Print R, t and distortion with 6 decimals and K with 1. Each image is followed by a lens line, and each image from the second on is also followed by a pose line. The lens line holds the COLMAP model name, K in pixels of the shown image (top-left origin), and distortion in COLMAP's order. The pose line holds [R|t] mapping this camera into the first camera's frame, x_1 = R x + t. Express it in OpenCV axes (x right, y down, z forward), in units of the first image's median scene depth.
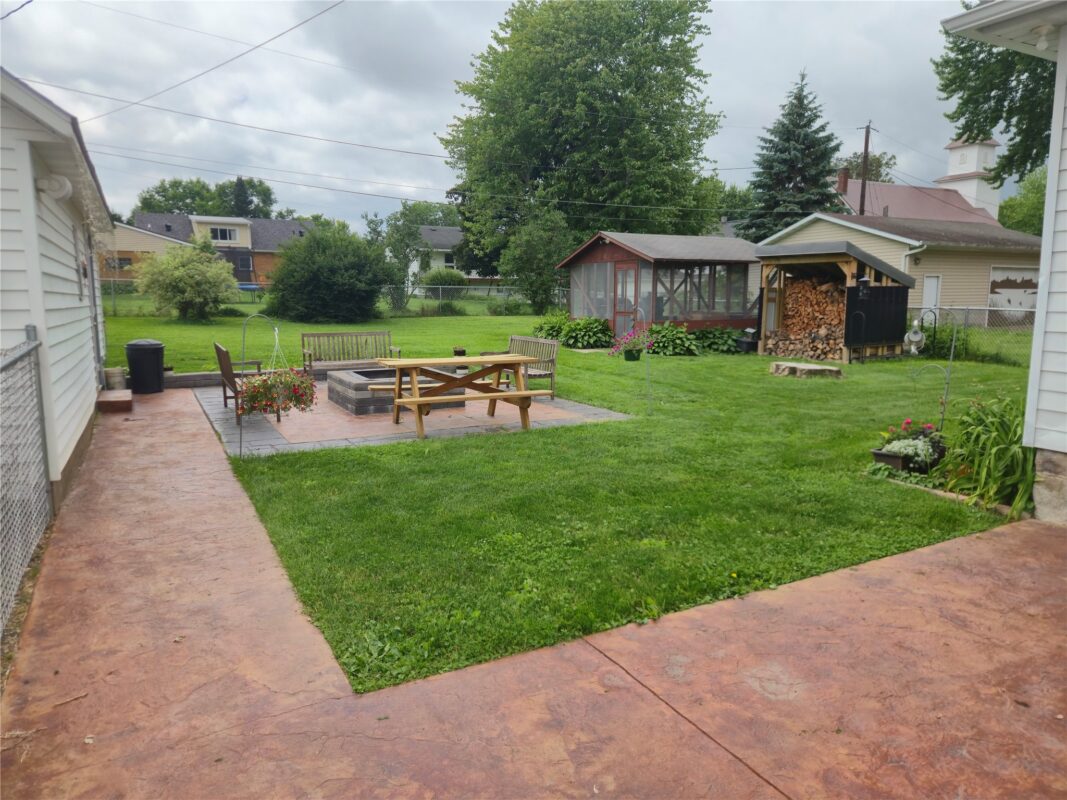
lens RADIAL K [[724.0, 0, 523.2], [0, 724.0, 396.9], [0, 0, 1]] dist [0.035945, -0.011165]
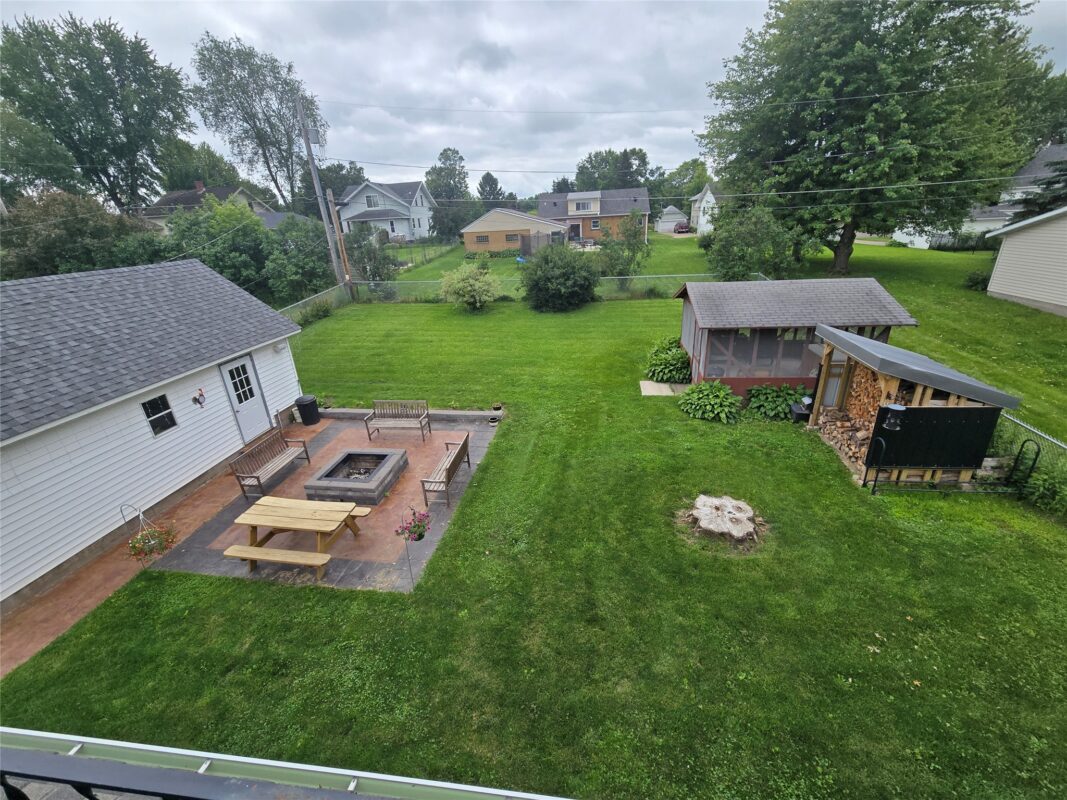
lens RADIAL K [[438.1, 0, 537.6], [0, 438.1, 403.9], [0, 0, 1]] dist [0.002462, -0.000119]
pose [[0.805916, 0.198548, -0.557743, 0.208117], [-0.033016, 0.955693, 0.292507, -0.148422], [0.591108, -0.217322, 0.776764, 0.184899]]
